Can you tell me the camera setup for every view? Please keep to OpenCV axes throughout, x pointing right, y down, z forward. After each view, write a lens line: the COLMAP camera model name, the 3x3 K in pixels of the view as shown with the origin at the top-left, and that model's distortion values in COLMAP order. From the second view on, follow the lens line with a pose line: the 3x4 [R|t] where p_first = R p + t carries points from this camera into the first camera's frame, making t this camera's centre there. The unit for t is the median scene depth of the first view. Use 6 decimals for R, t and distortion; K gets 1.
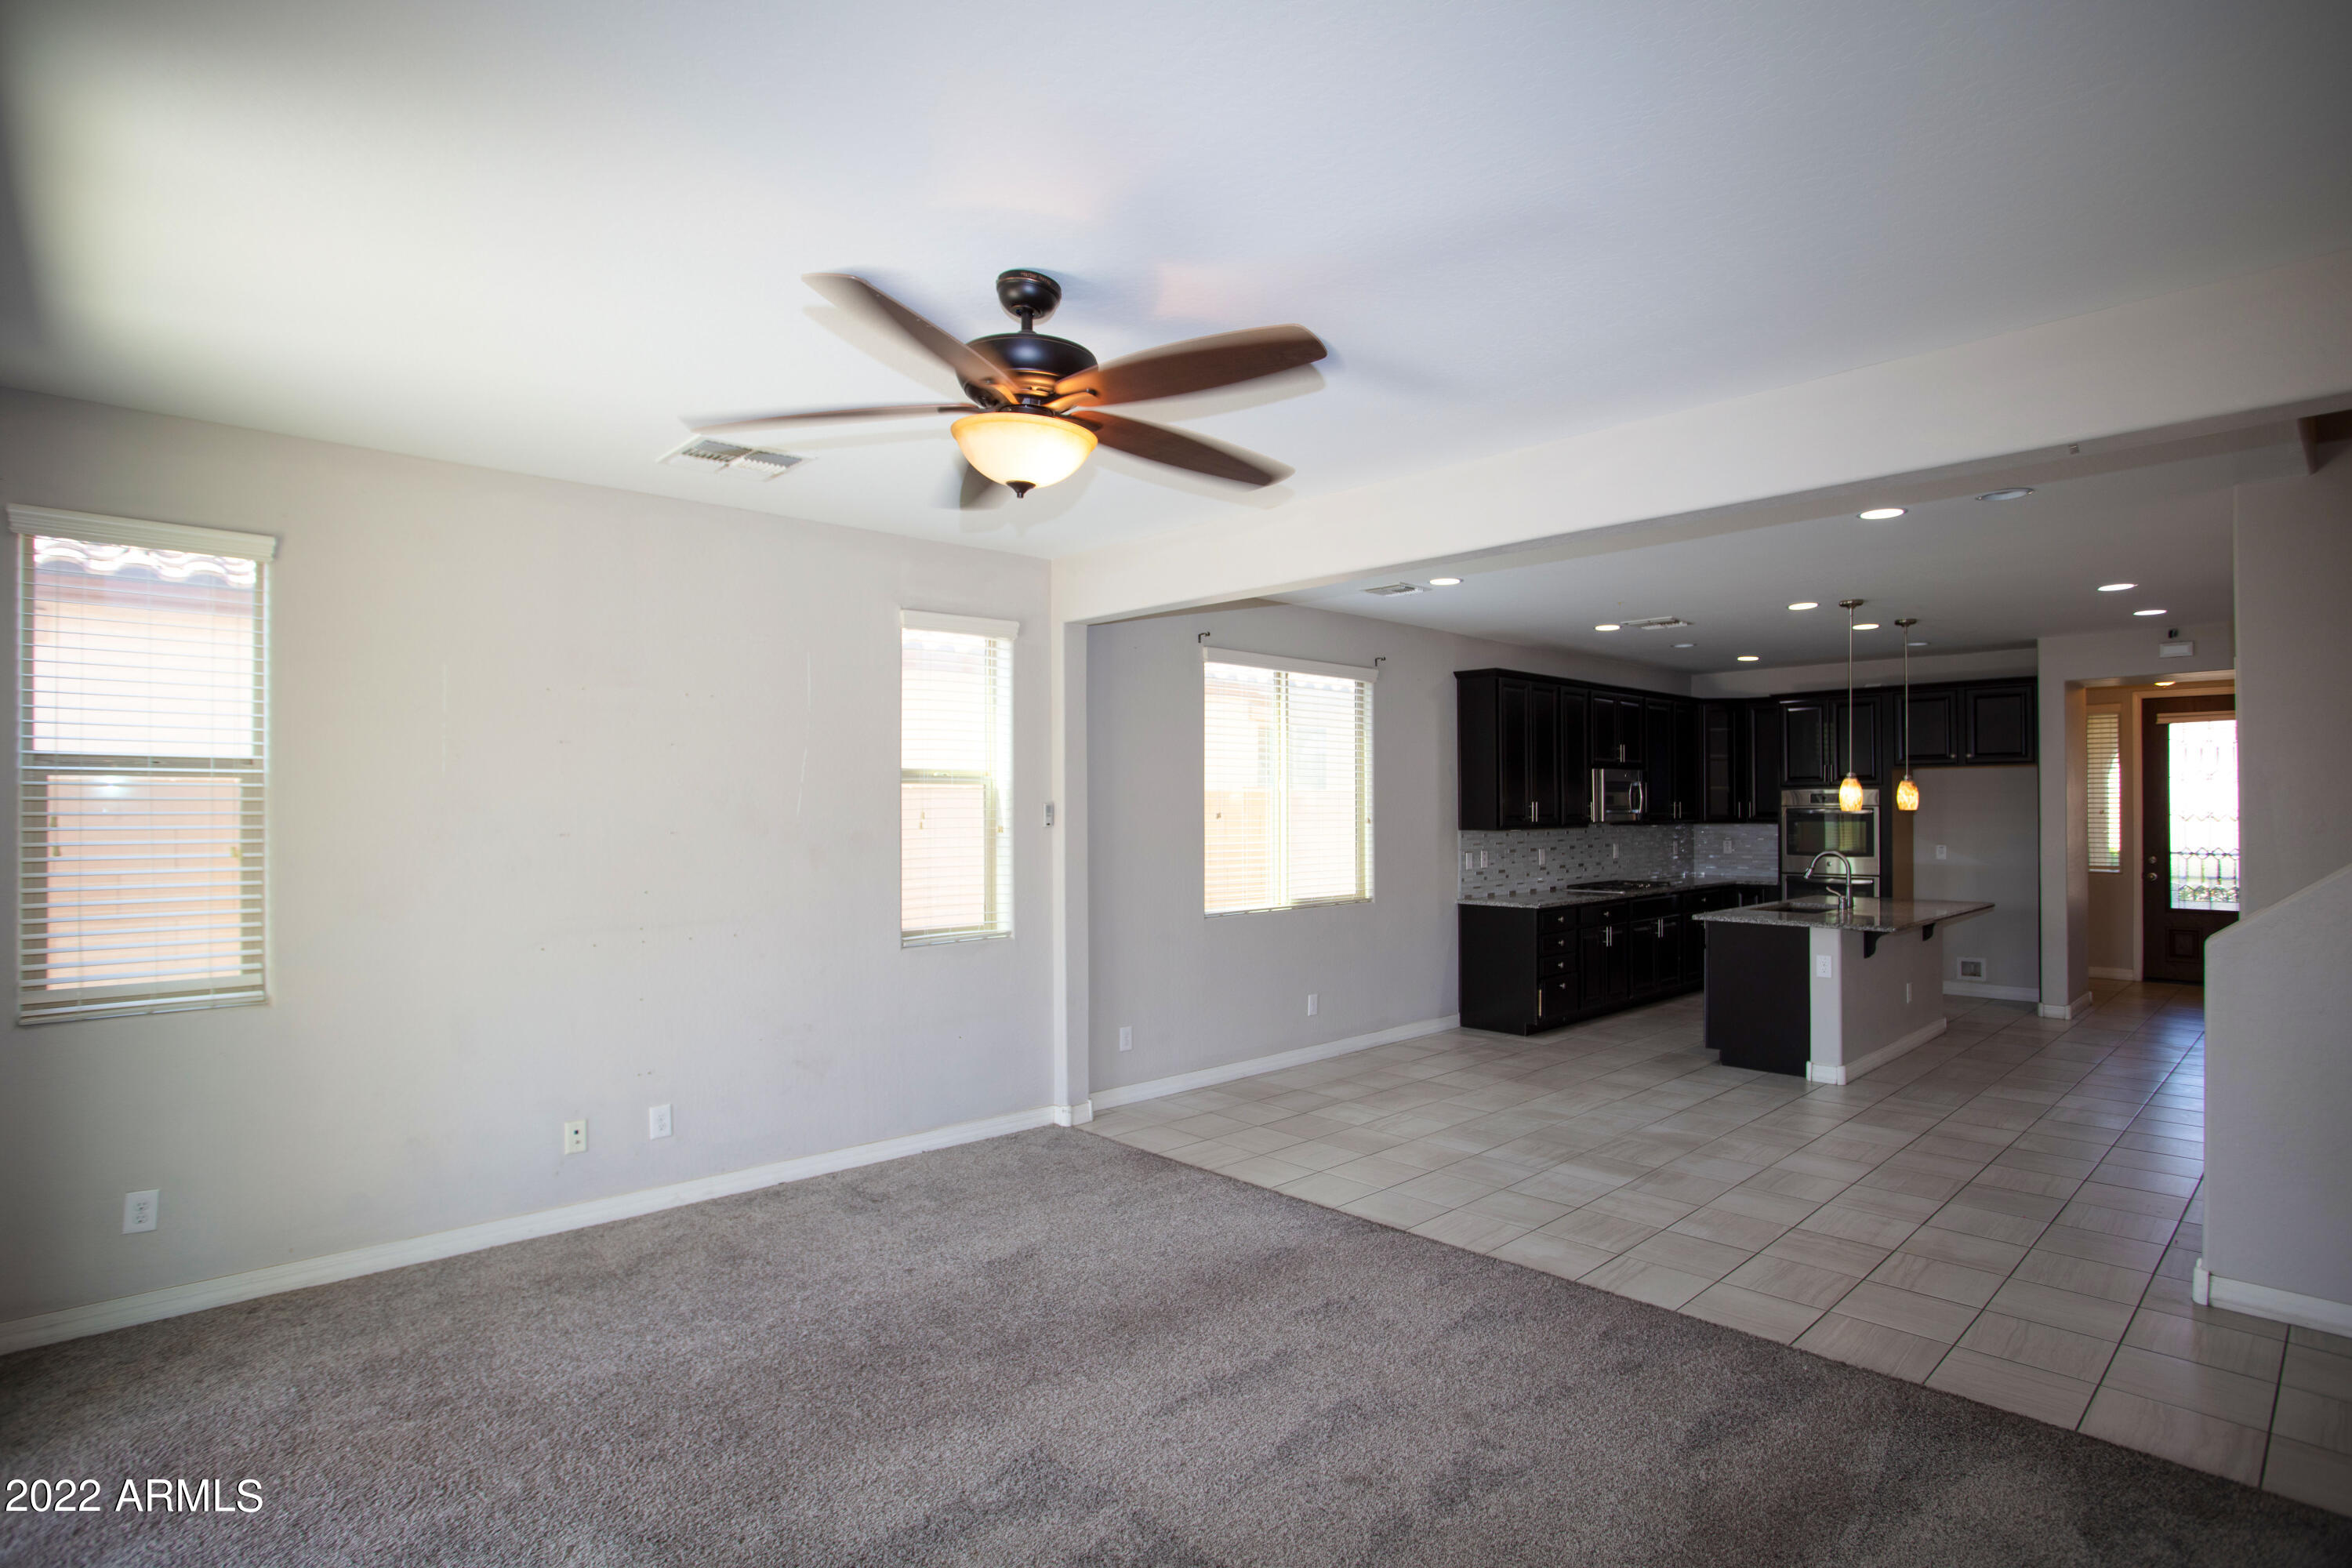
lens RADIAL K [[1164.5, 0, 1193.2], [0, 1164.5, 789.4], [0, 0, 1]] dist [-0.064729, 0.022093]
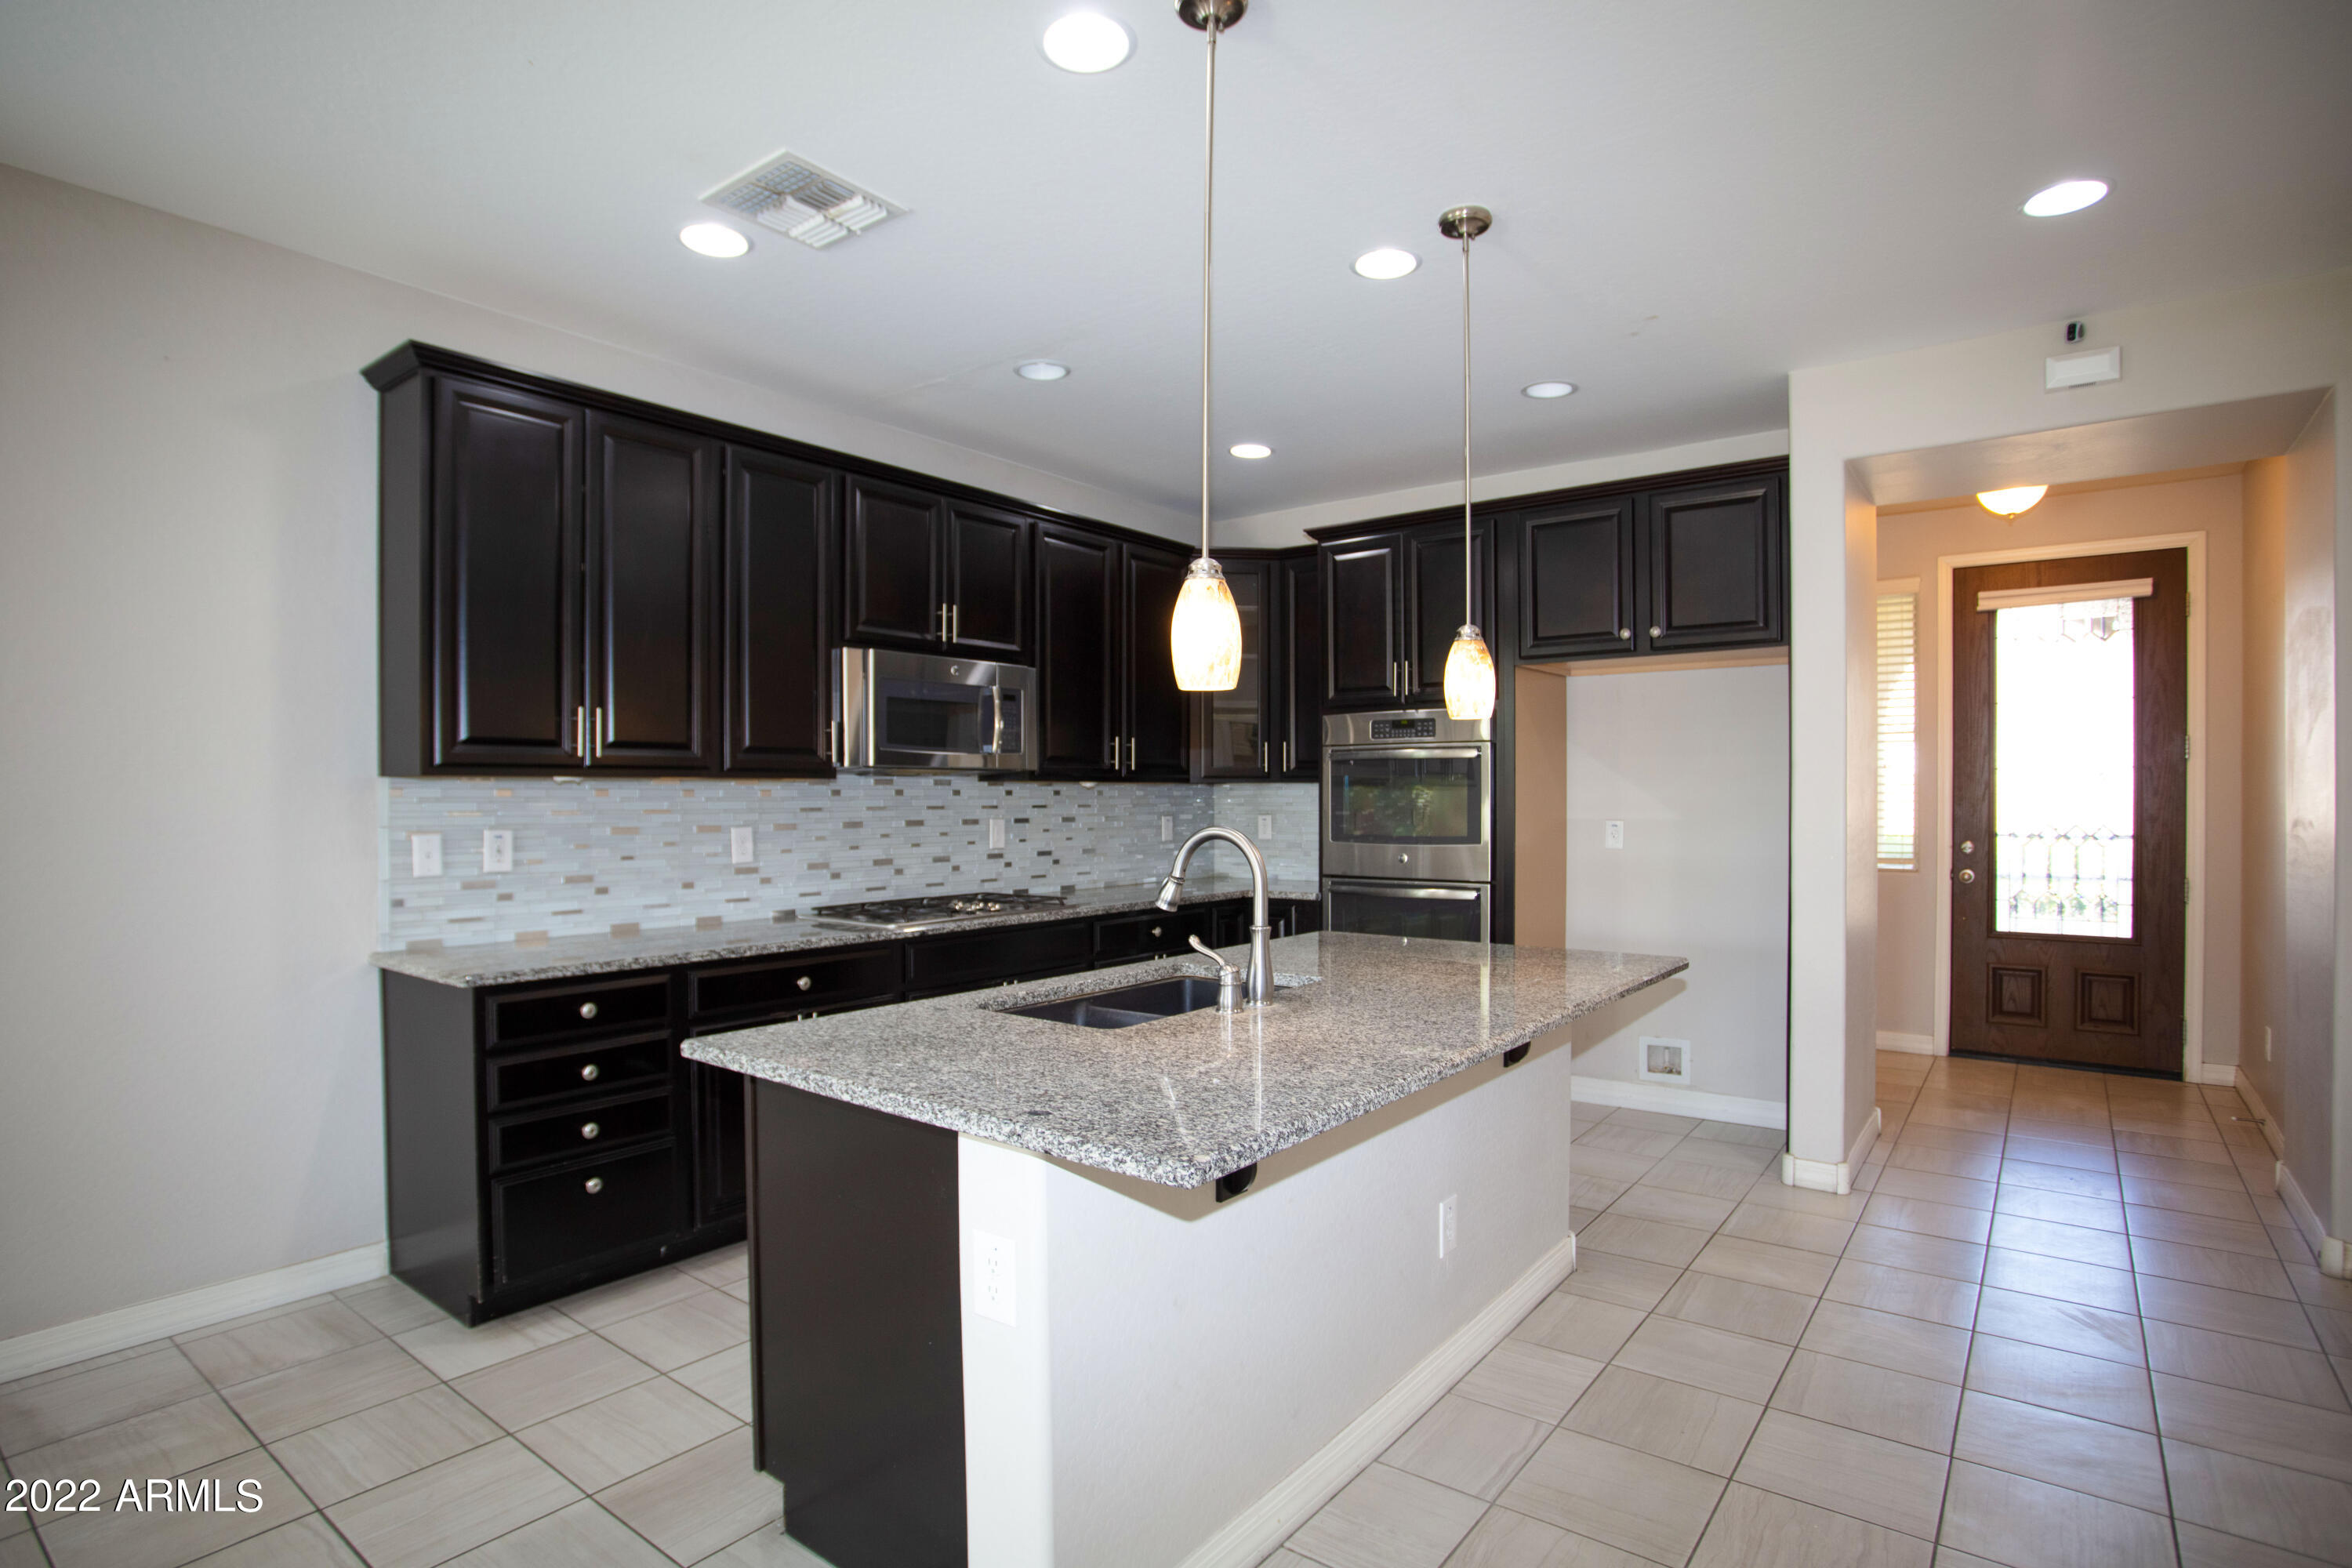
lens RADIAL K [[1164.5, 0, 1148.1], [0, 1164.5, 795.8], [0, 0, 1]] dist [-0.064729, 0.022093]
pose [[0.990436, 0.001653, 0.137962, 0.472764], [-0.004091, 0.999840, 0.017392, 0.037171], [-0.137911, -0.017790, 0.990285, 0.641202]]
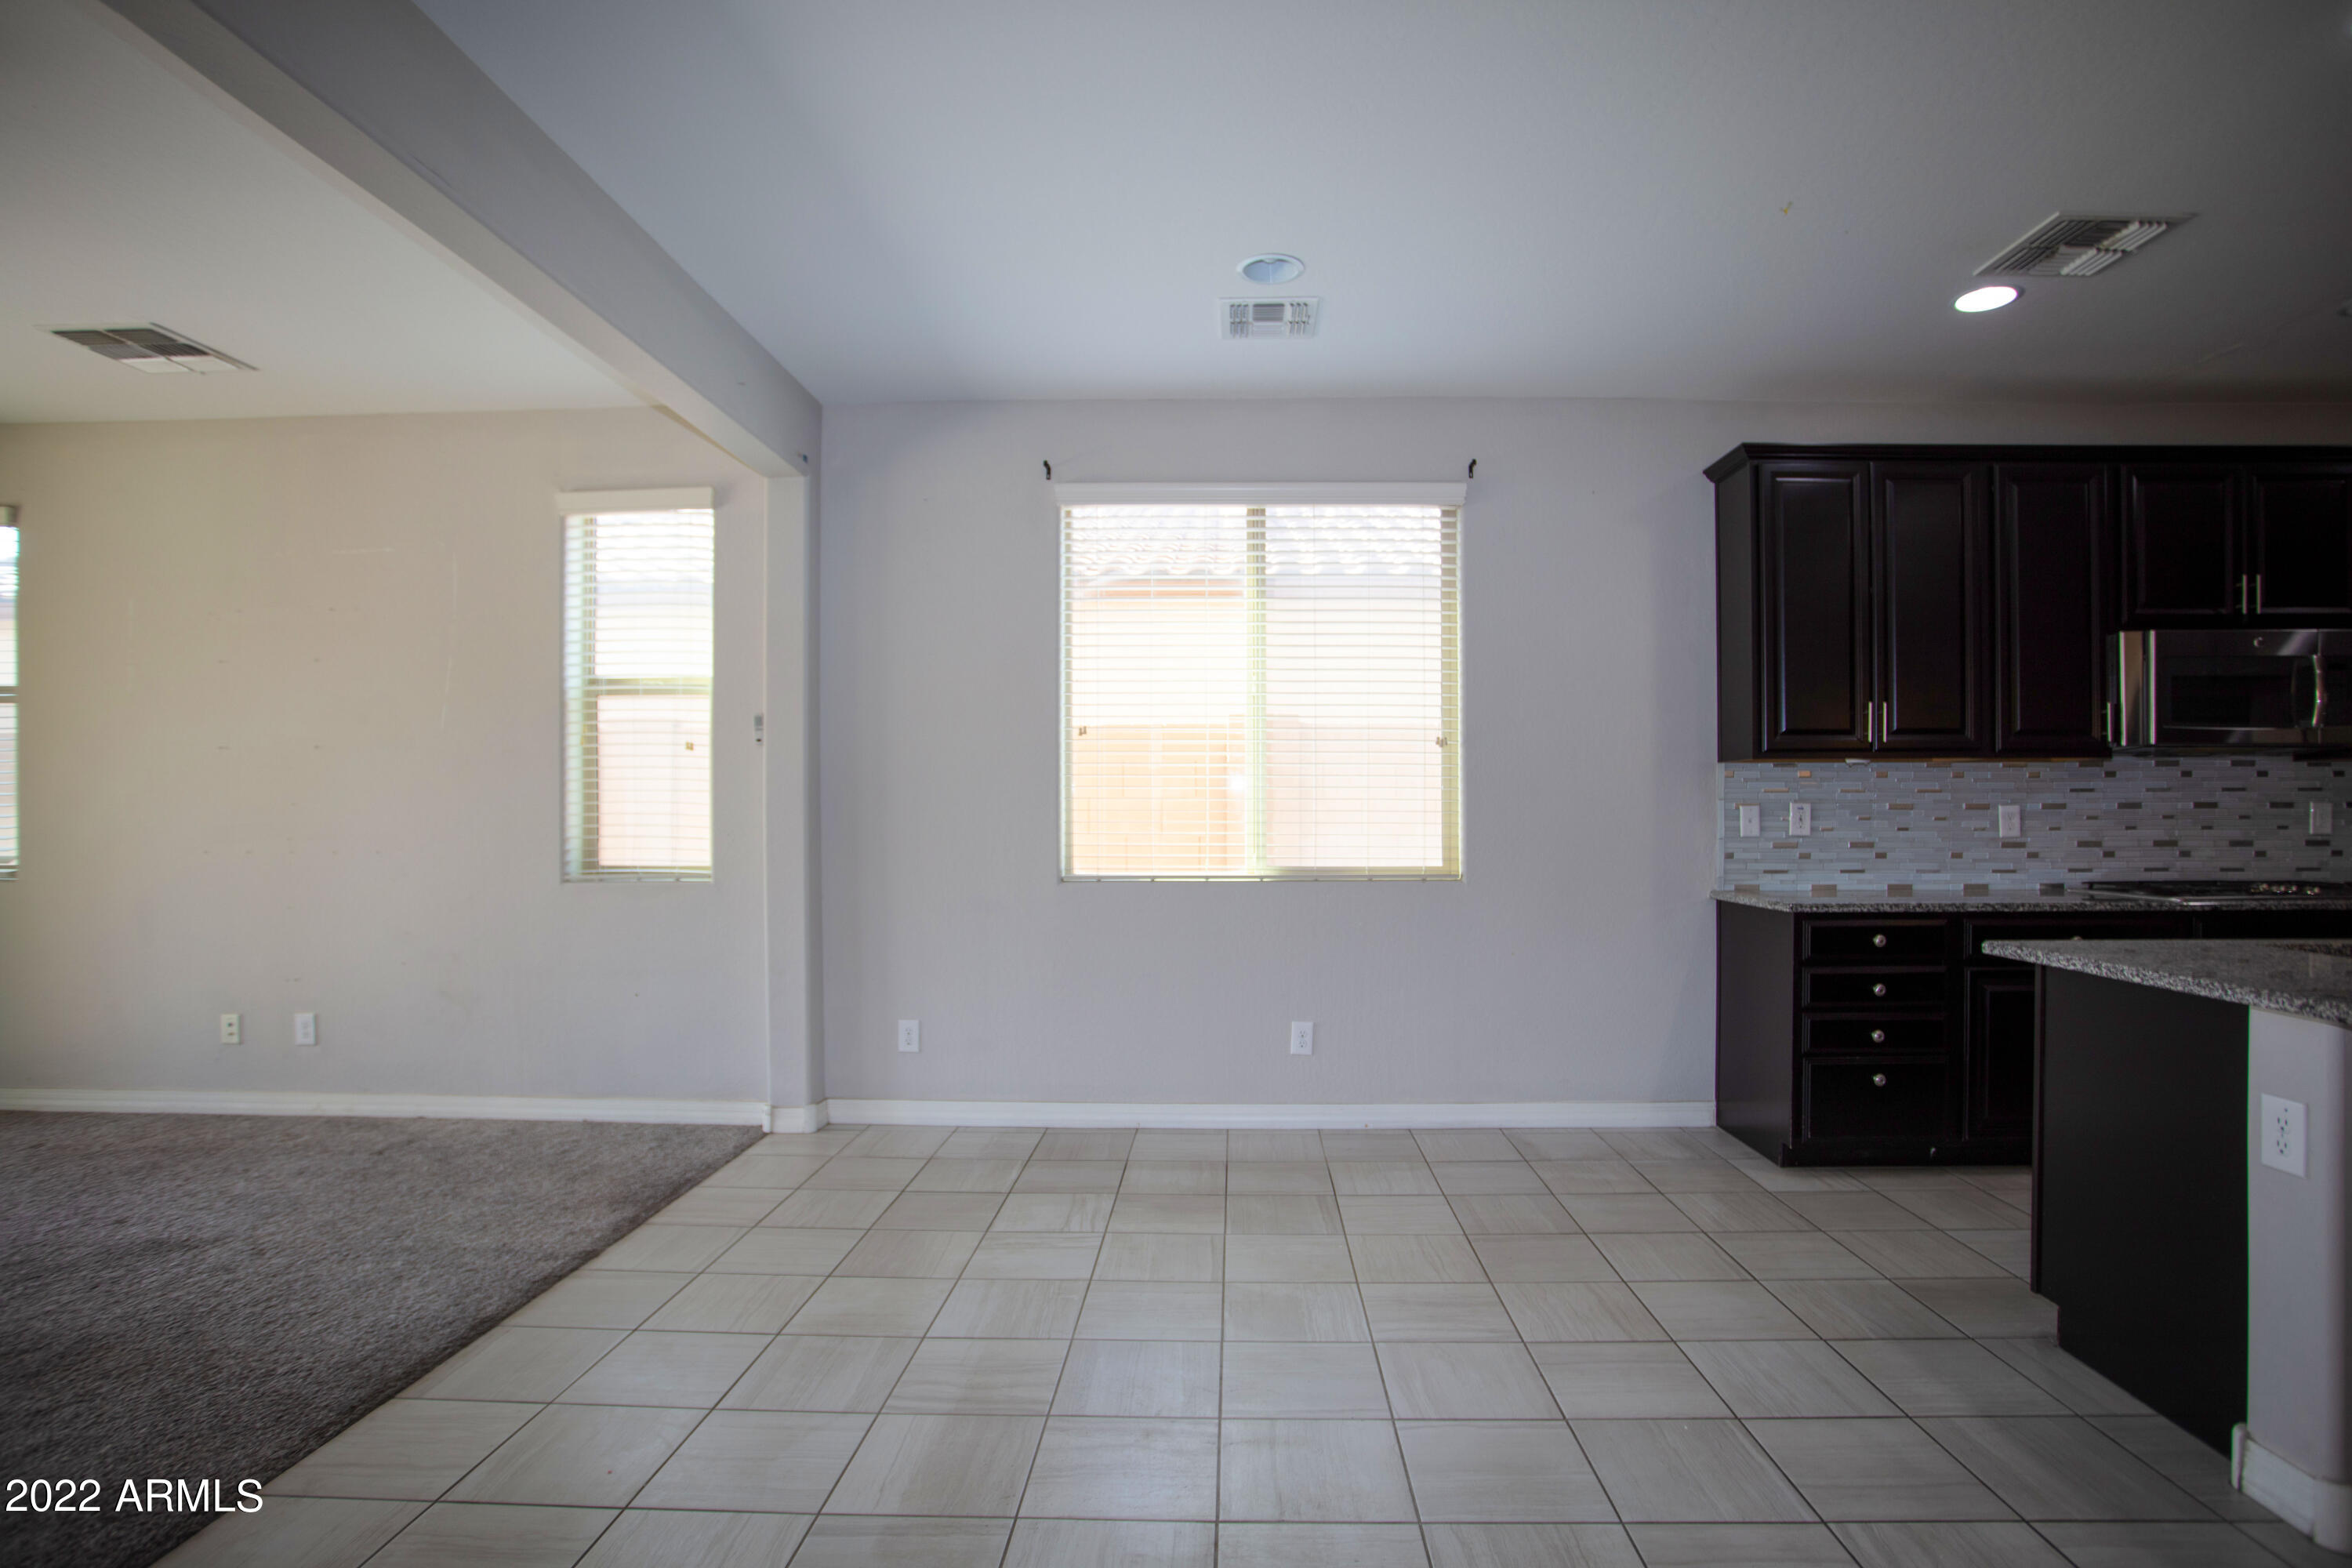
lens RADIAL K [[1164.5, 0, 1206.8], [0, 1164.5, 810.0], [0, 0, 1]] dist [-0.064729, 0.022093]
pose [[0.709710, 0.003204, -0.704487, 0.476910], [0.010749, 0.999824, 0.015375, 0.050941], [0.704412, -0.018484, 0.709550, 0.499614]]
